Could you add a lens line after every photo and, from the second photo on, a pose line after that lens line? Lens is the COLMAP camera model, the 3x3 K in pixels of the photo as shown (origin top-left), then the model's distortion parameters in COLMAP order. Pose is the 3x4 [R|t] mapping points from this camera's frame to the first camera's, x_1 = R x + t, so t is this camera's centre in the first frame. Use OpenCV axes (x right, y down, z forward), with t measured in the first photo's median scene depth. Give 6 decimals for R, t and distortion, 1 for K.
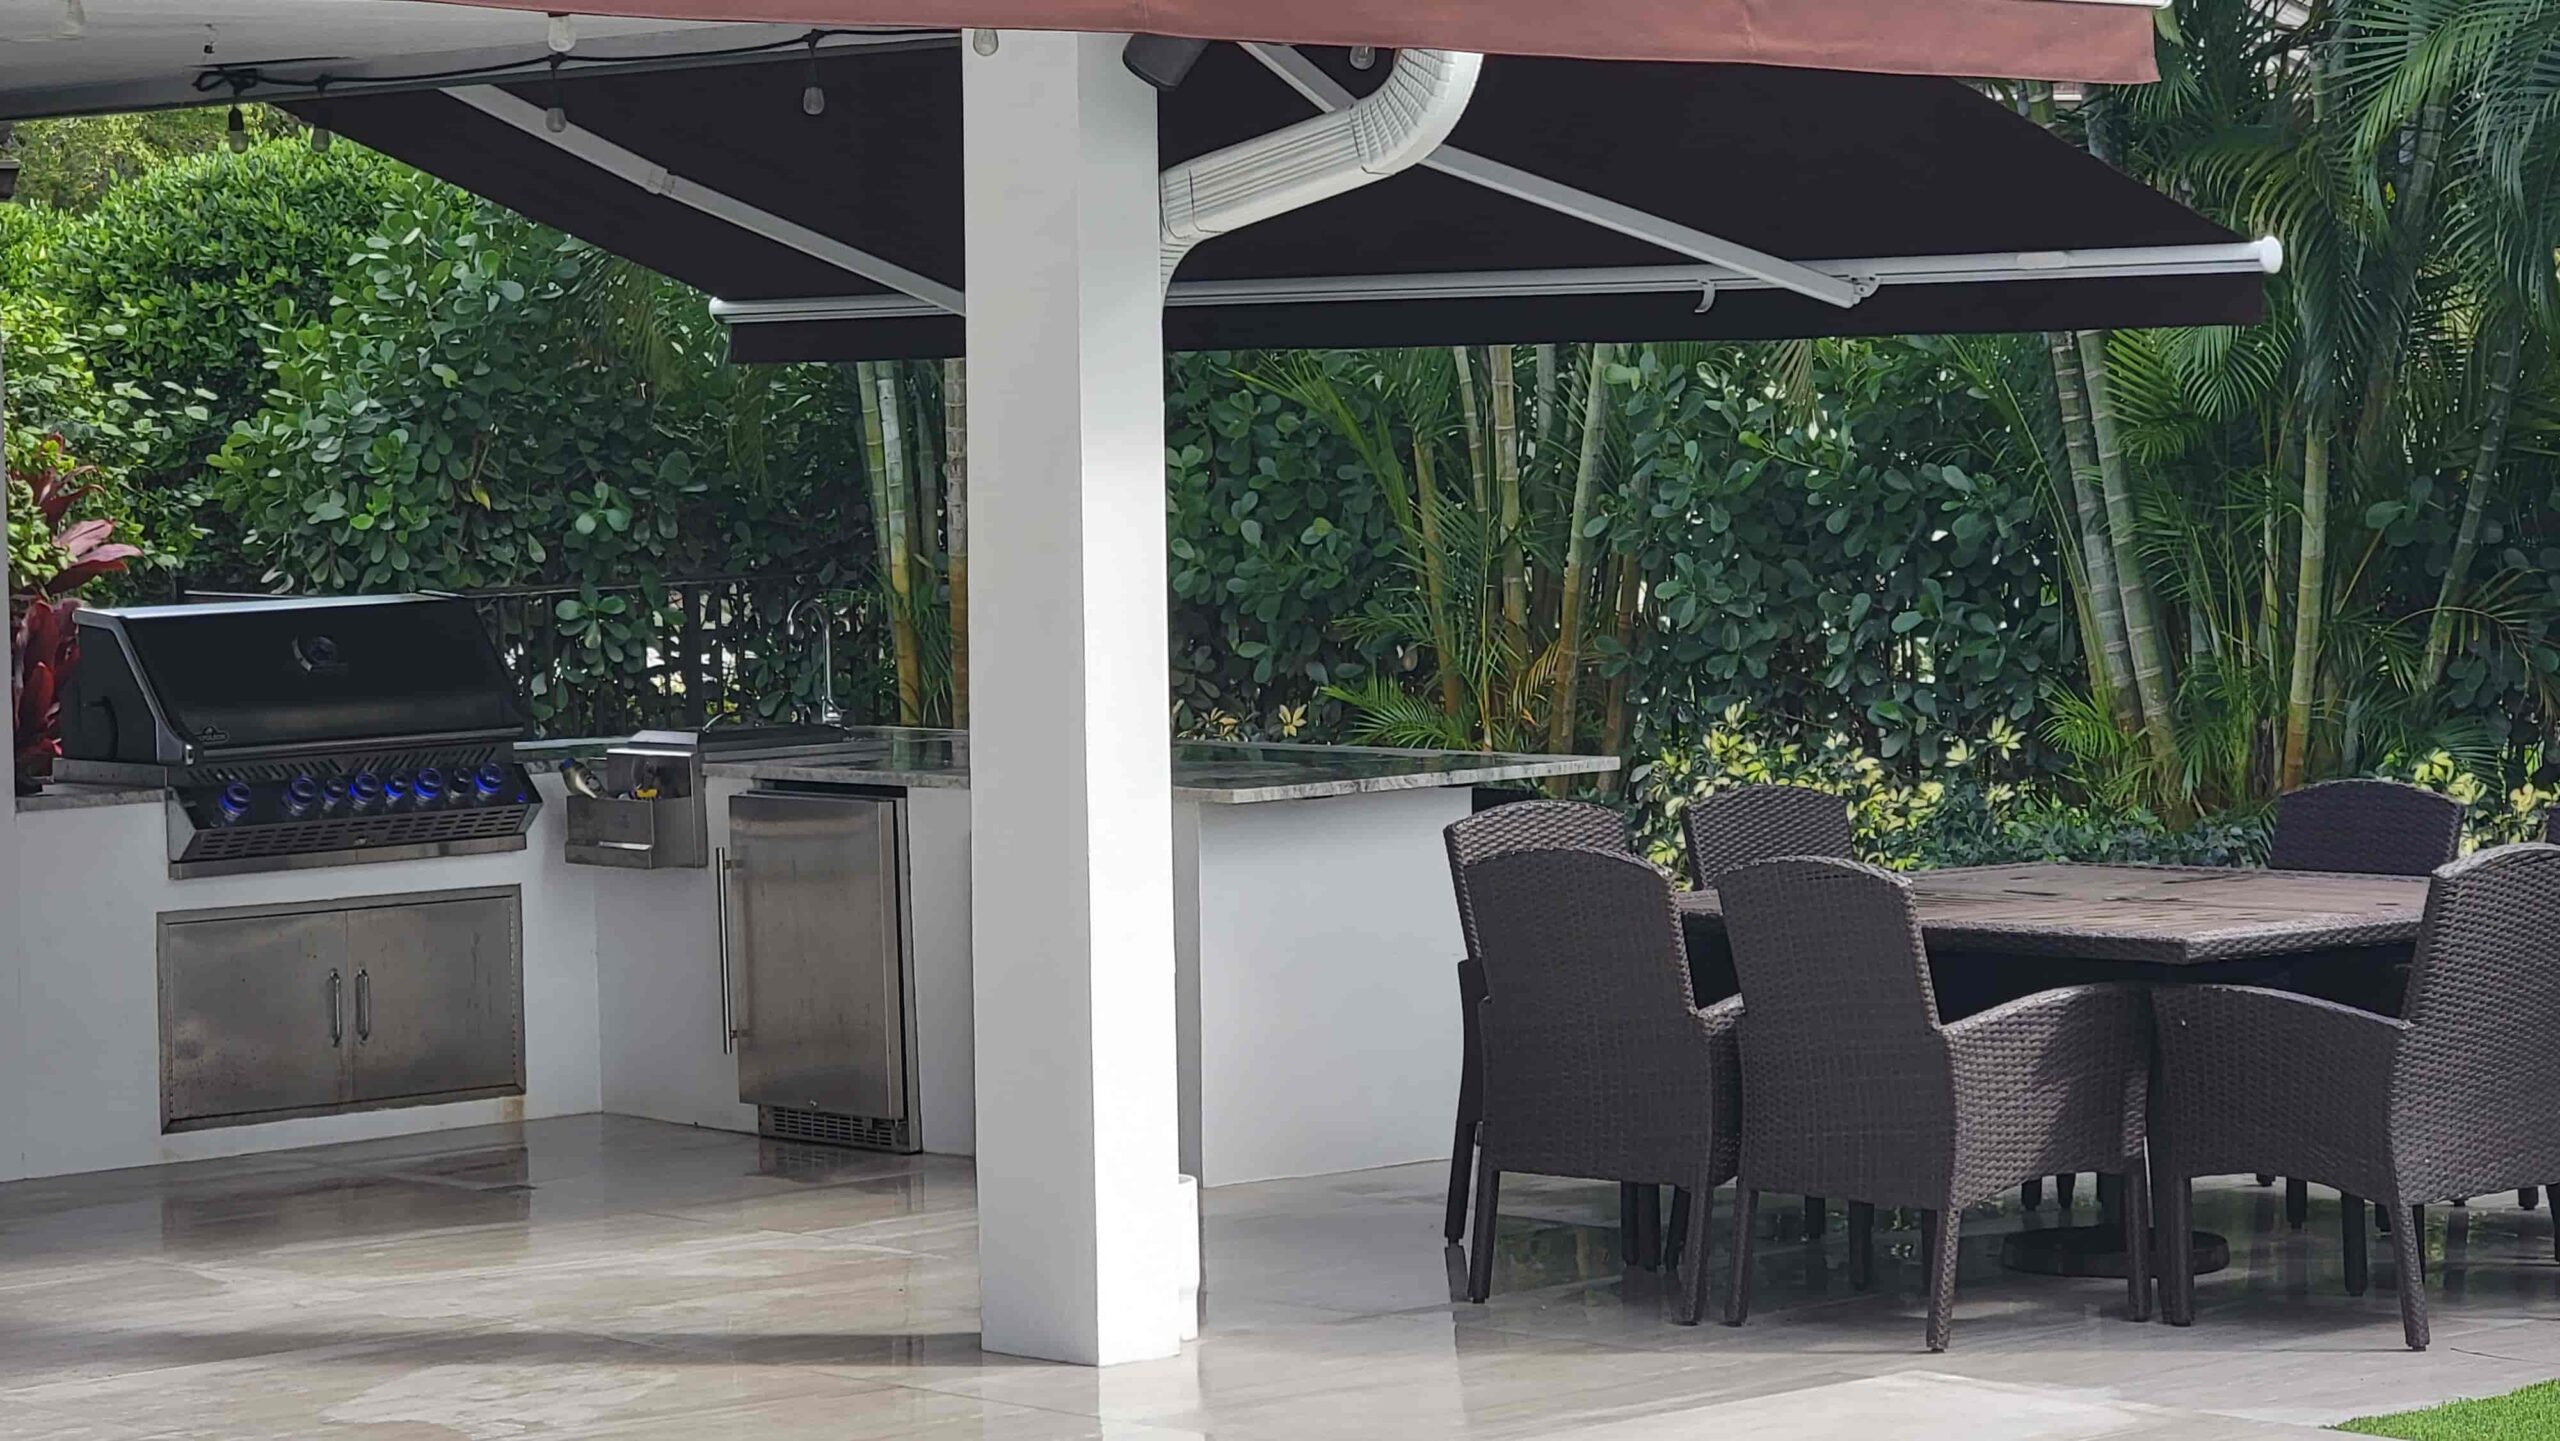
lens RADIAL K [[6342.7, 0, 1282.1], [0, 6342.7, 711.6], [0, 0, 1]] dist [-0.217180, 0.000000]
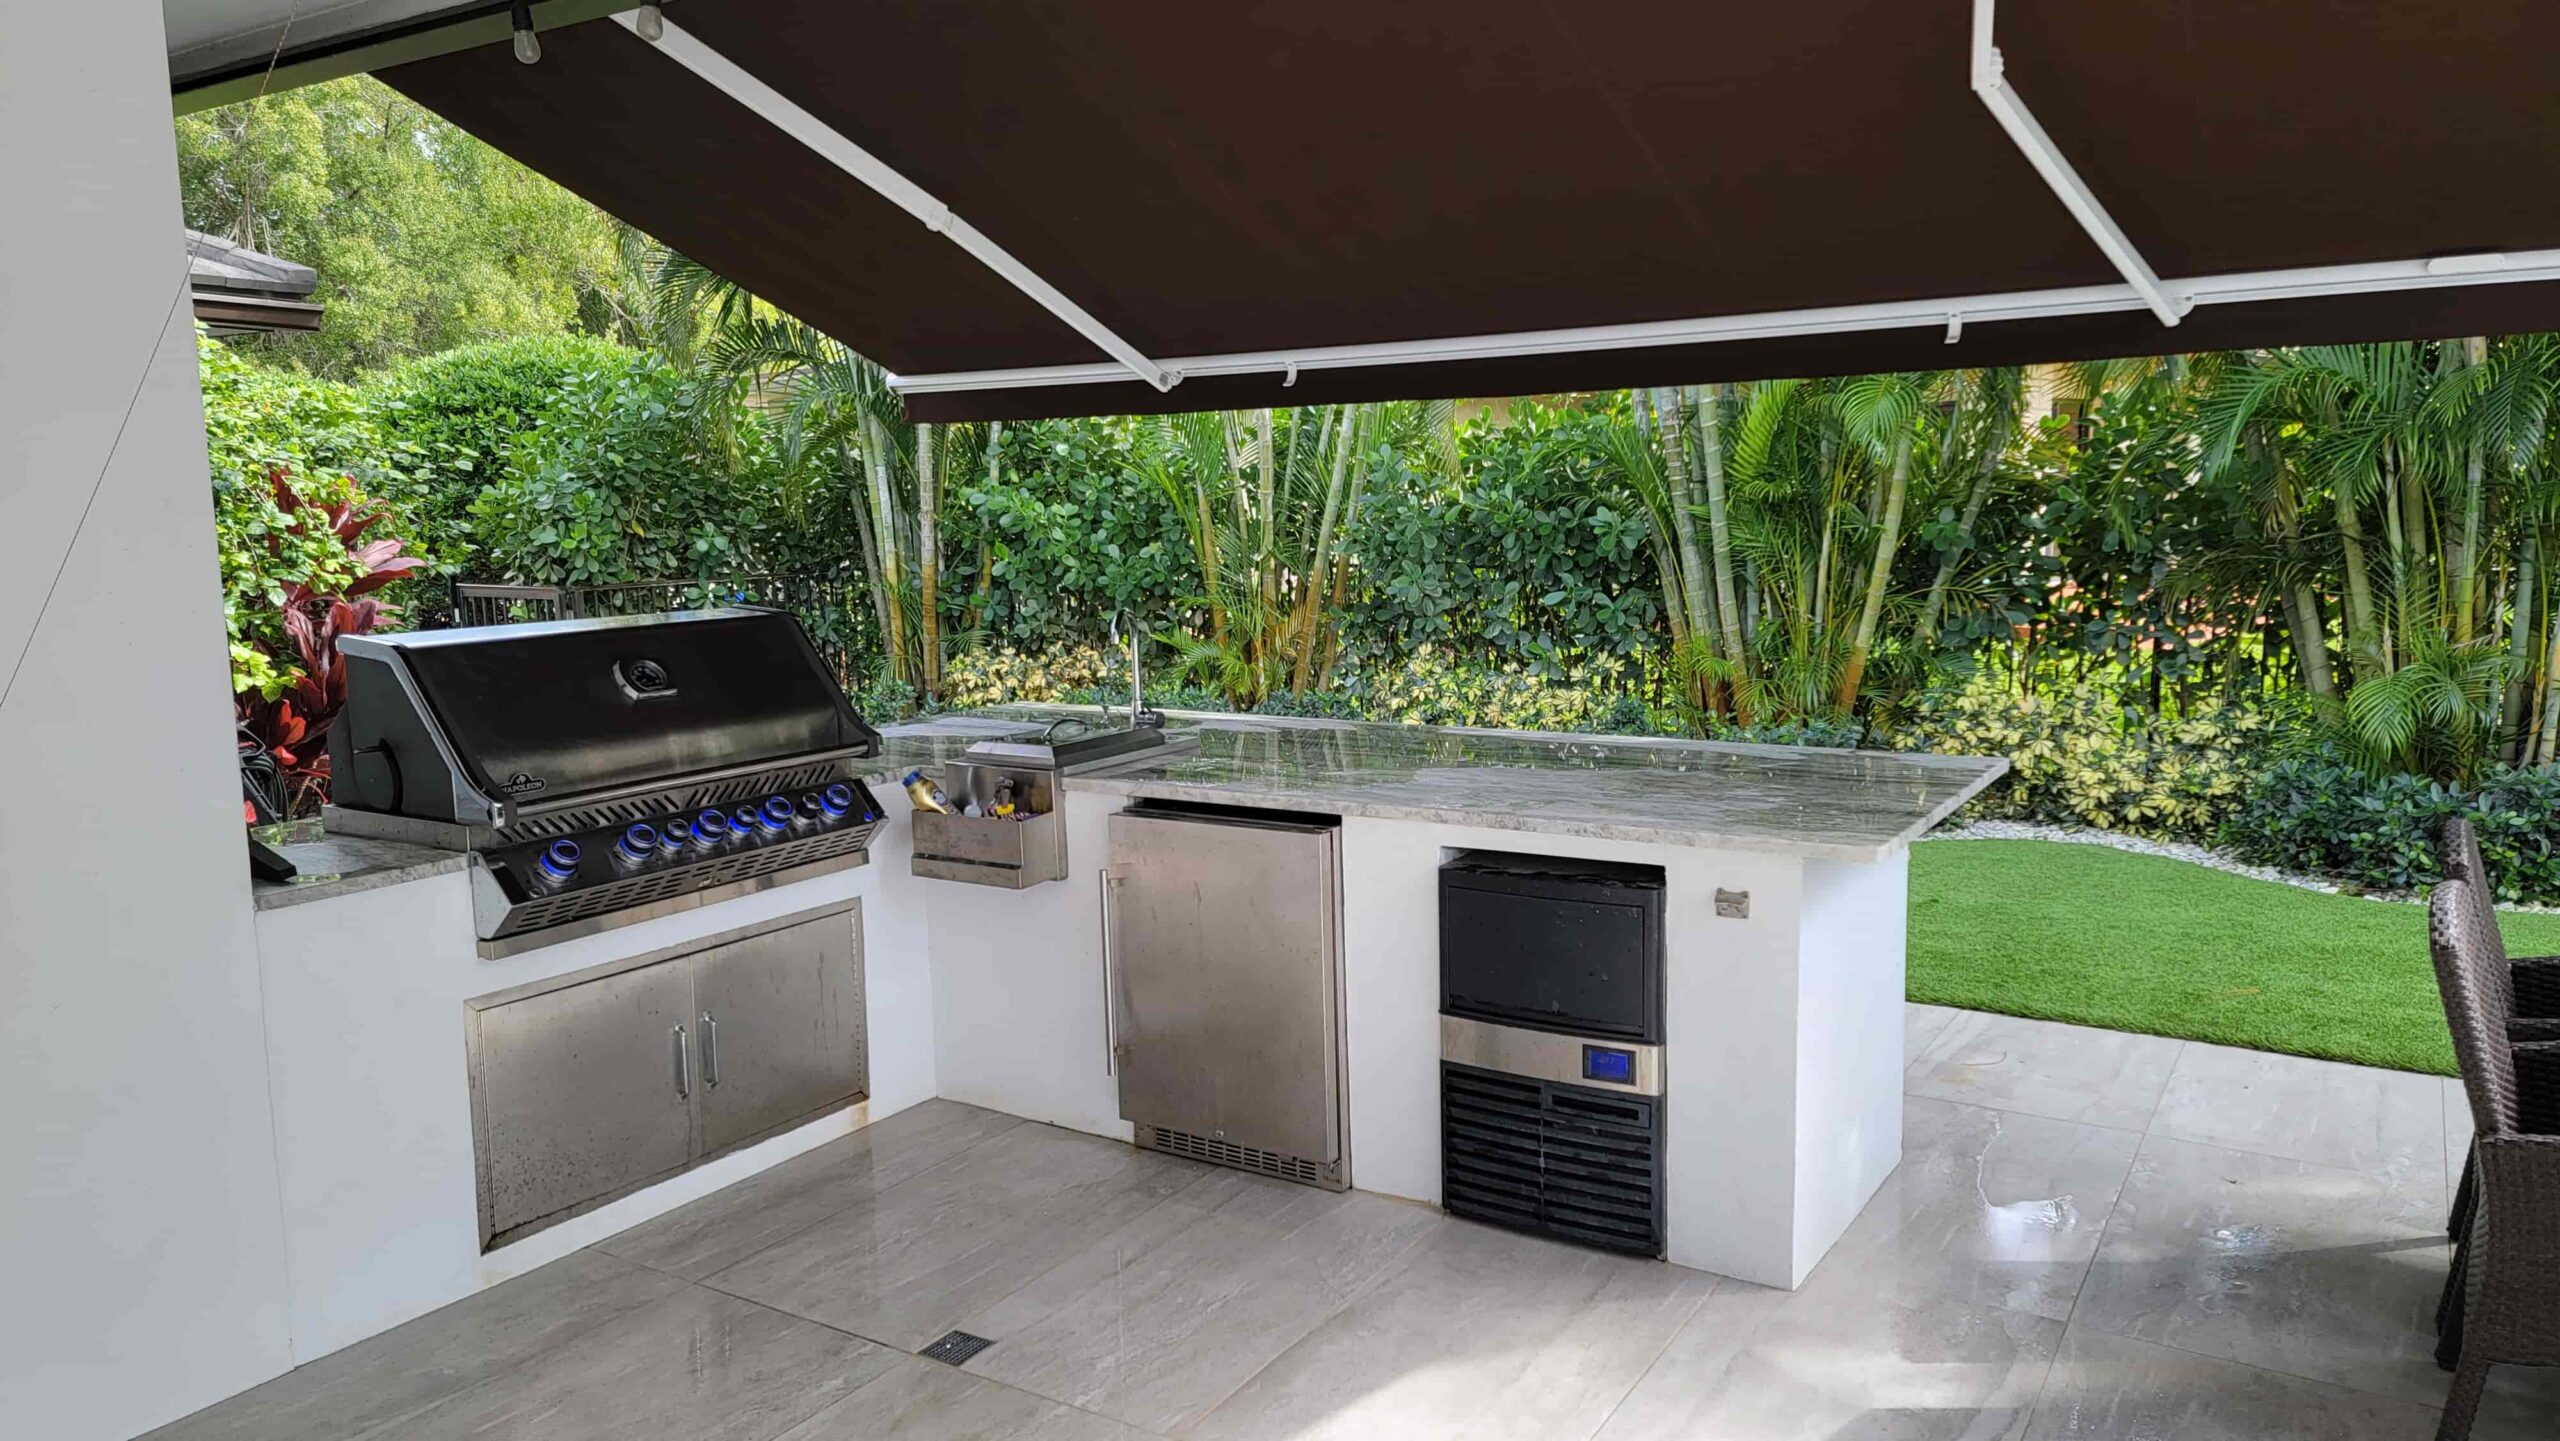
lens RADIAL K [[1733.5, 0, 1248.1], [0, 1733.5, 736.1], [0, 0, 1]] dist [0.058986, -0.034833]
pose [[0.967425, -0.032845, 0.251017, -0.130921], [0.013320, 0.996779, 0.079088, -0.019545], [-0.252806, -0.073168, 0.964746, 0.726328]]
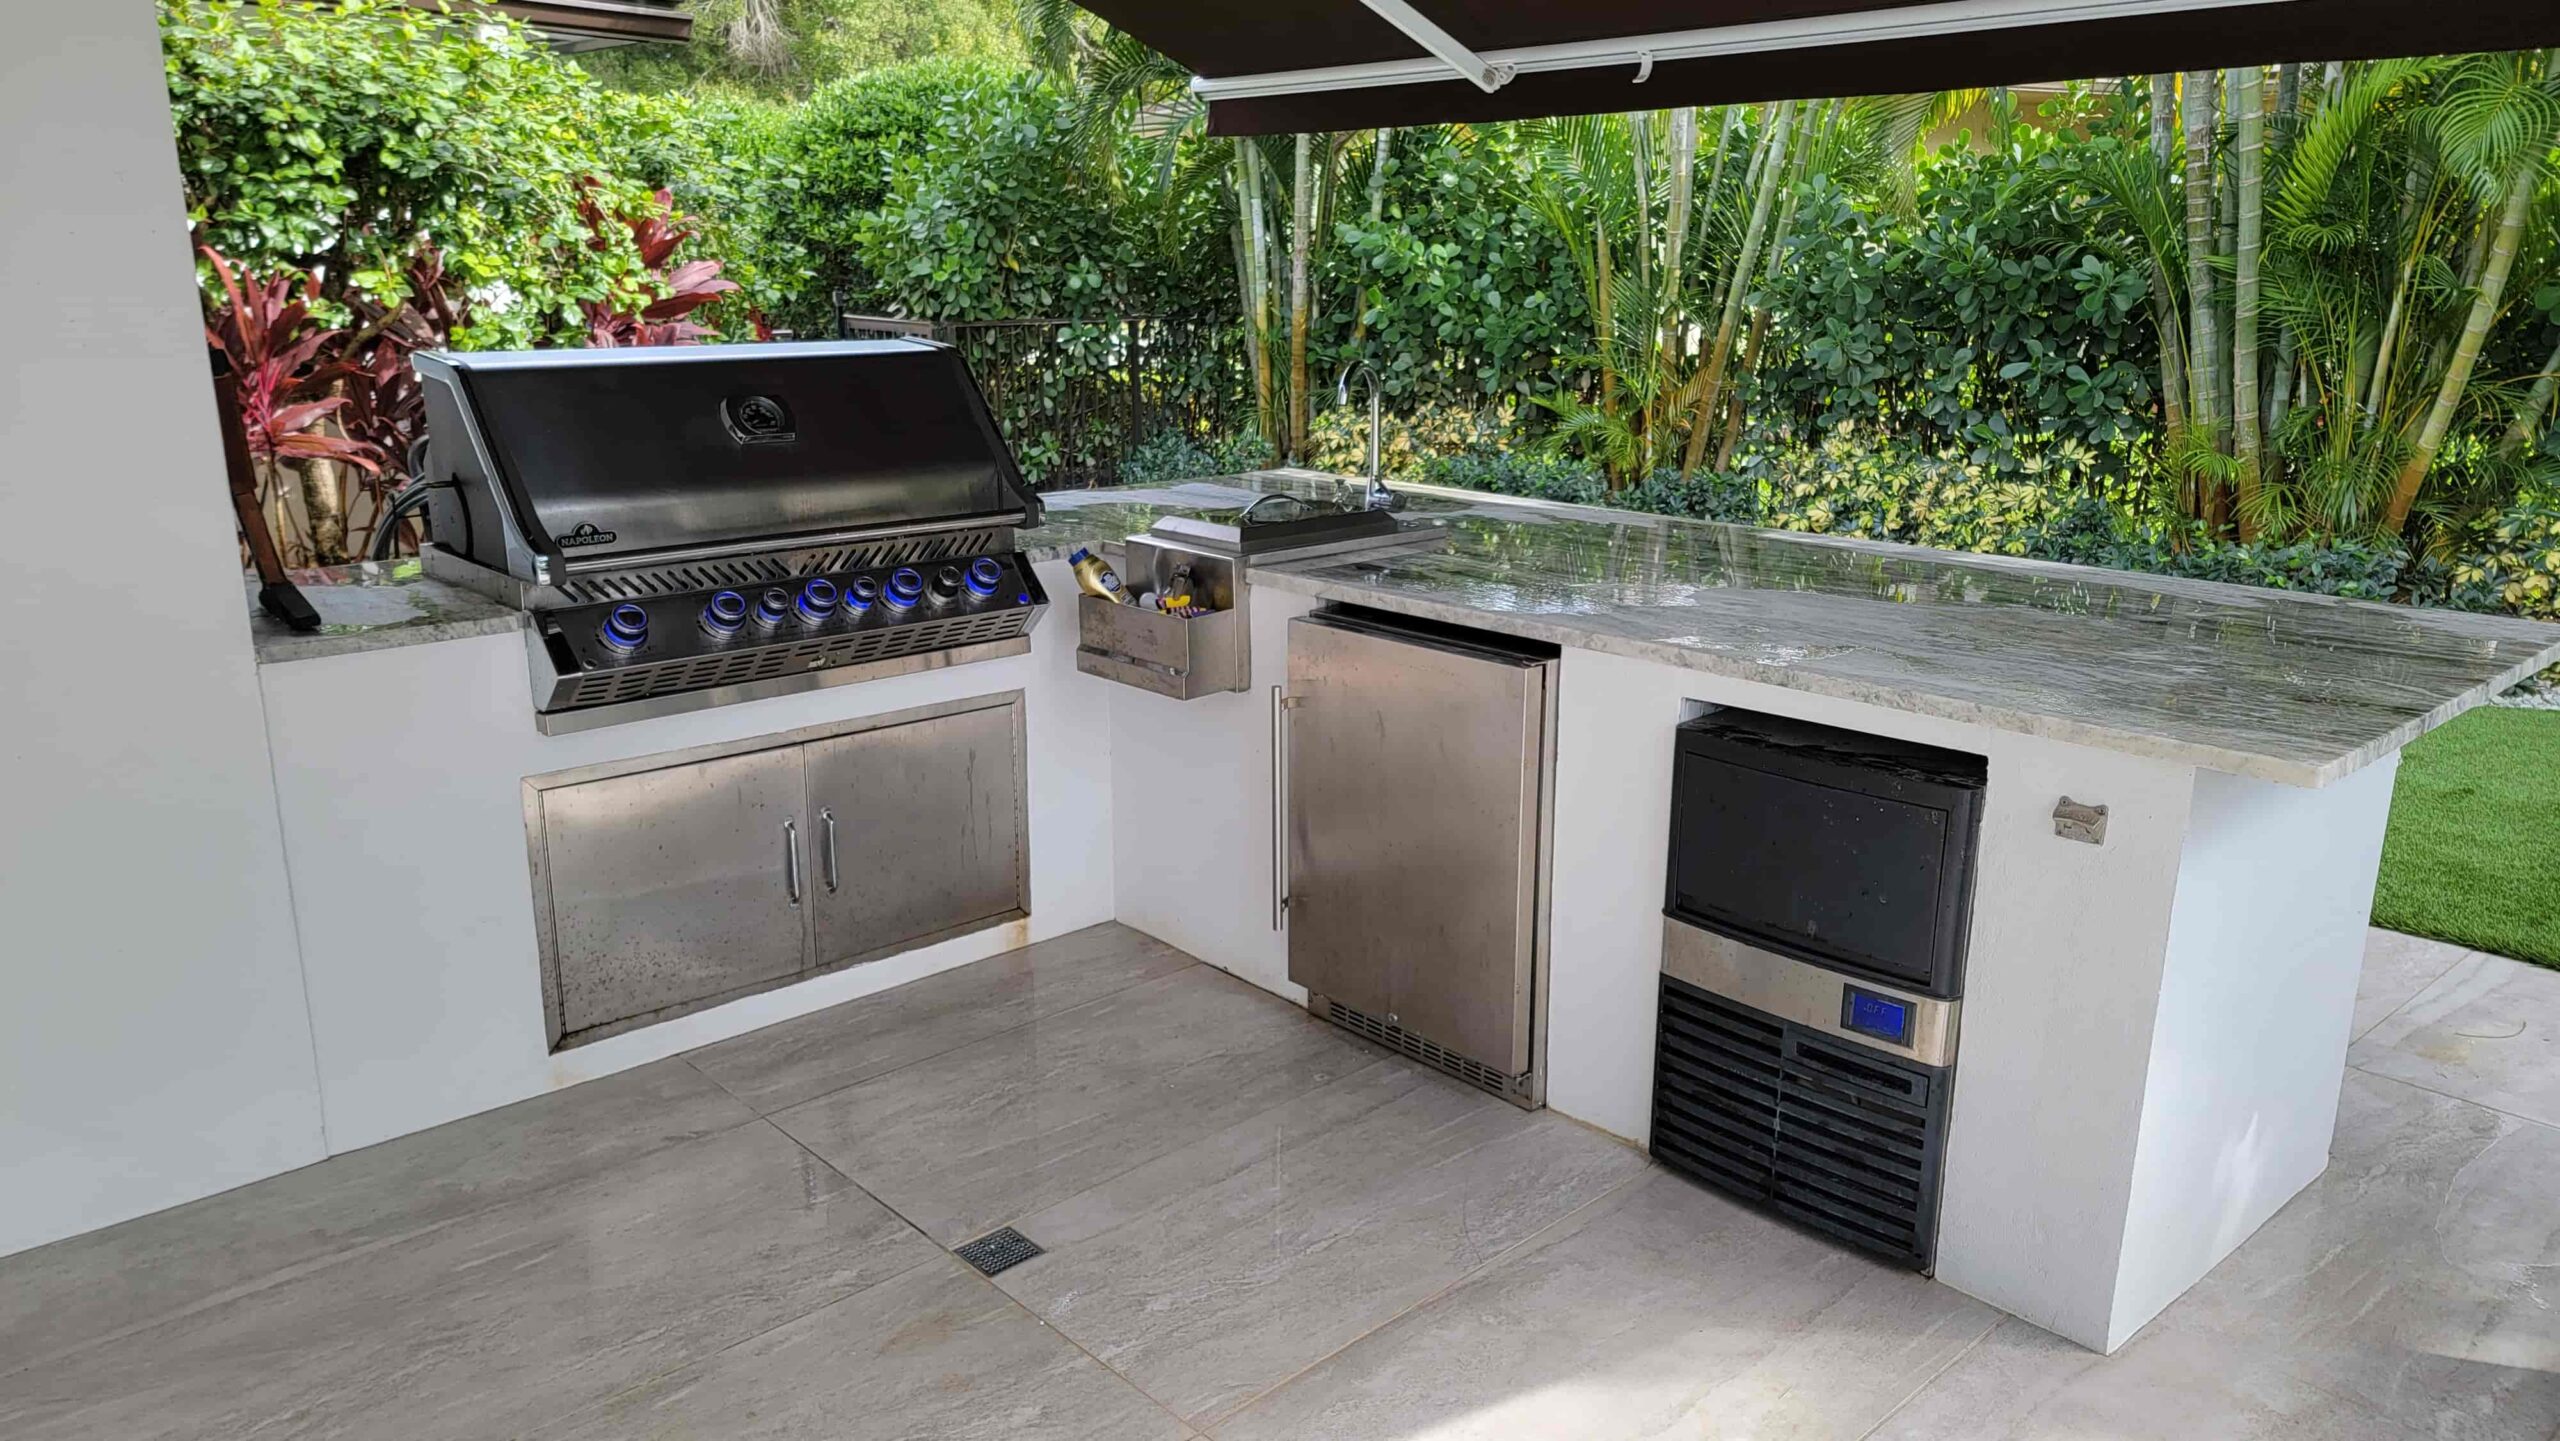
lens RADIAL K [[1733.5, 0, 1262.7], [0, 1733.5, 743.8], [0, 0, 1]] dist [0.058986, -0.034833]
pose [[0.999696, 0.023606, 0.007168, -0.090115], [-0.024603, 0.975377, 0.219168, -0.018713], [-0.001818, -0.219277, 0.975661, 0.773531]]
